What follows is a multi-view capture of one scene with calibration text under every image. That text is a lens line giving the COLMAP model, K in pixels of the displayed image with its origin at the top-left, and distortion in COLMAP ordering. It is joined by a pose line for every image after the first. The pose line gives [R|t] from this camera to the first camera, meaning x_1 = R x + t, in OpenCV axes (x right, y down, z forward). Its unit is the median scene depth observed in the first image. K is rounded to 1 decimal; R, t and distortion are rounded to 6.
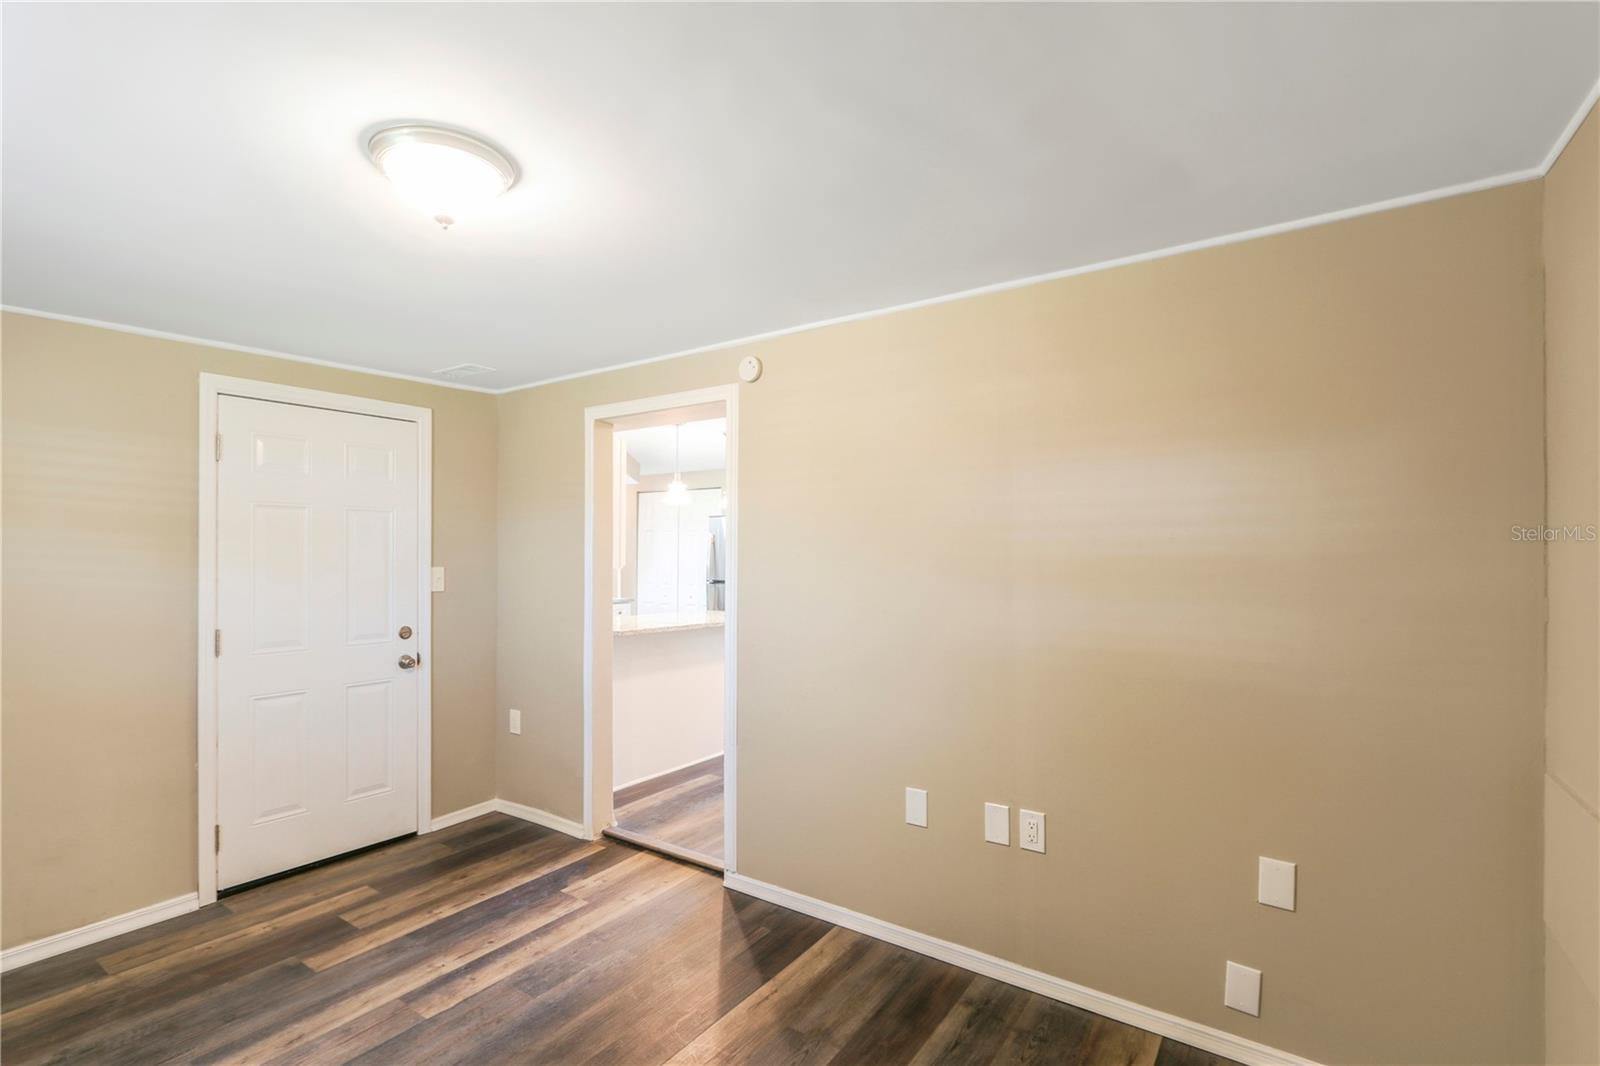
lens RADIAL K [[746.2, 0, 787.3], [0, 746.2, 546.9], [0, 0, 1]] dist [0.005031, -0.001509]
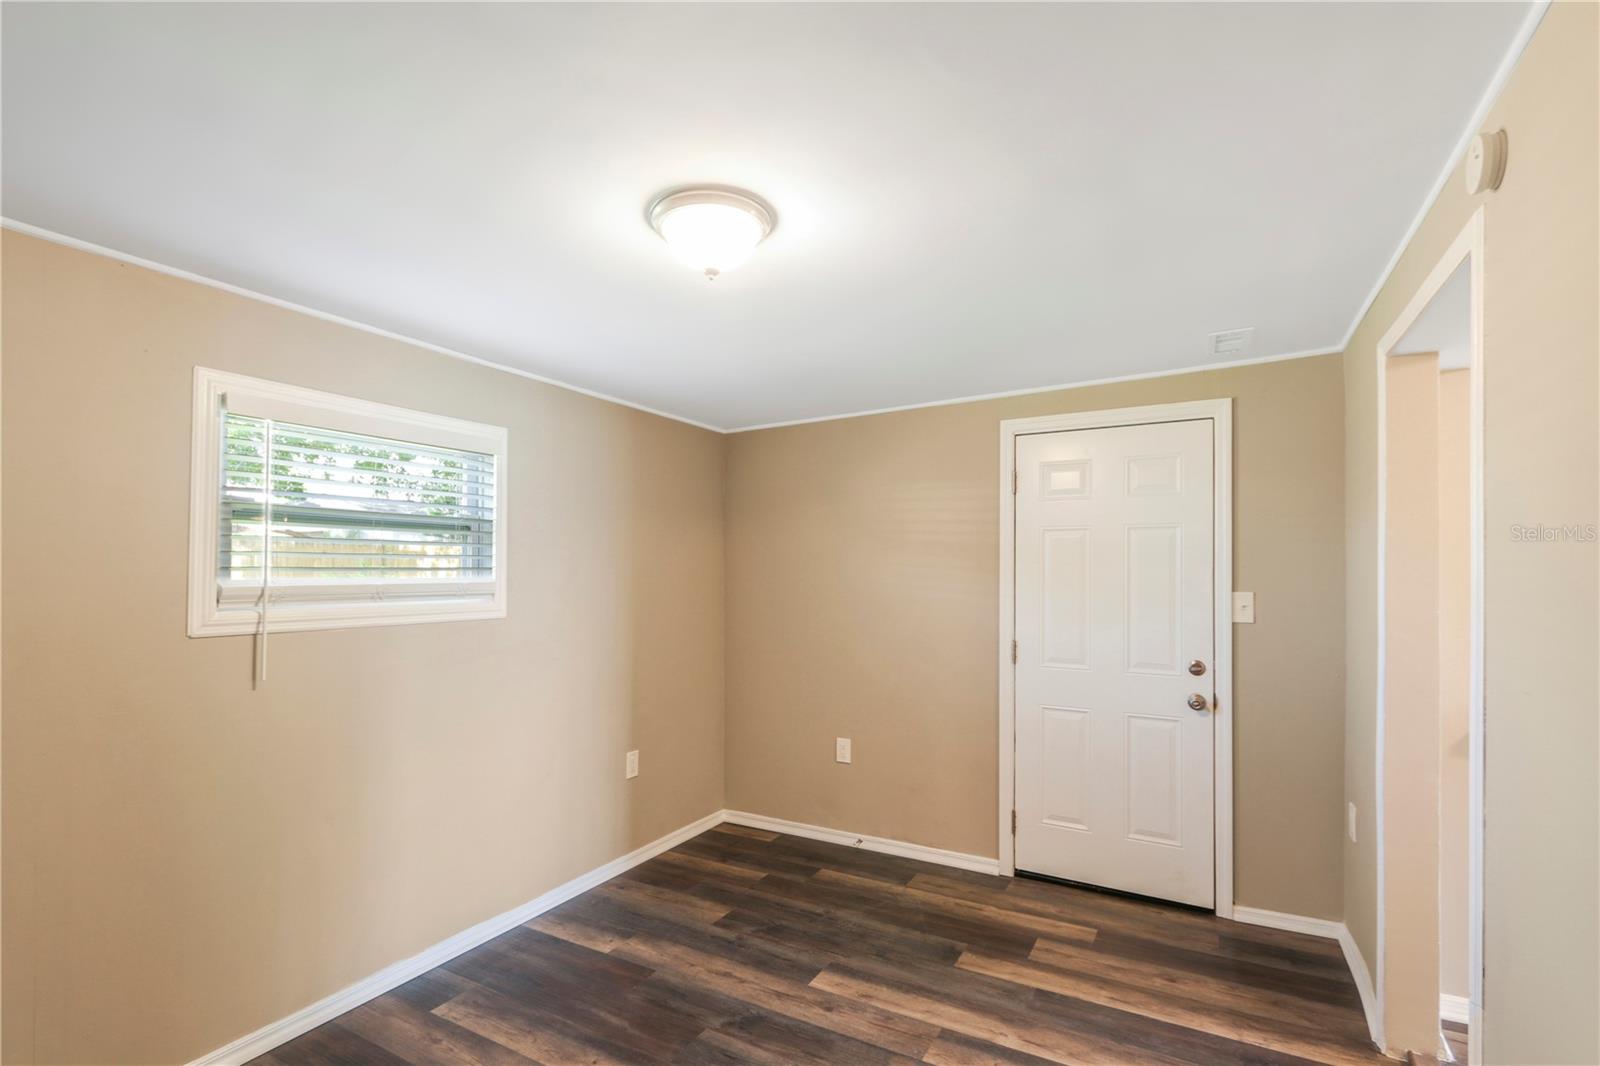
lens RADIAL K [[746.2, 0, 794.7], [0, 746.2, 552.5], [0, 0, 1]] dist [0.005031, -0.001509]
pose [[0.099605, -0.018911, -0.994847, 0.358428], [0.009022, 0.999795, -0.018102, -0.006618], [0.994986, -0.007172, 0.099756, 0.560985]]
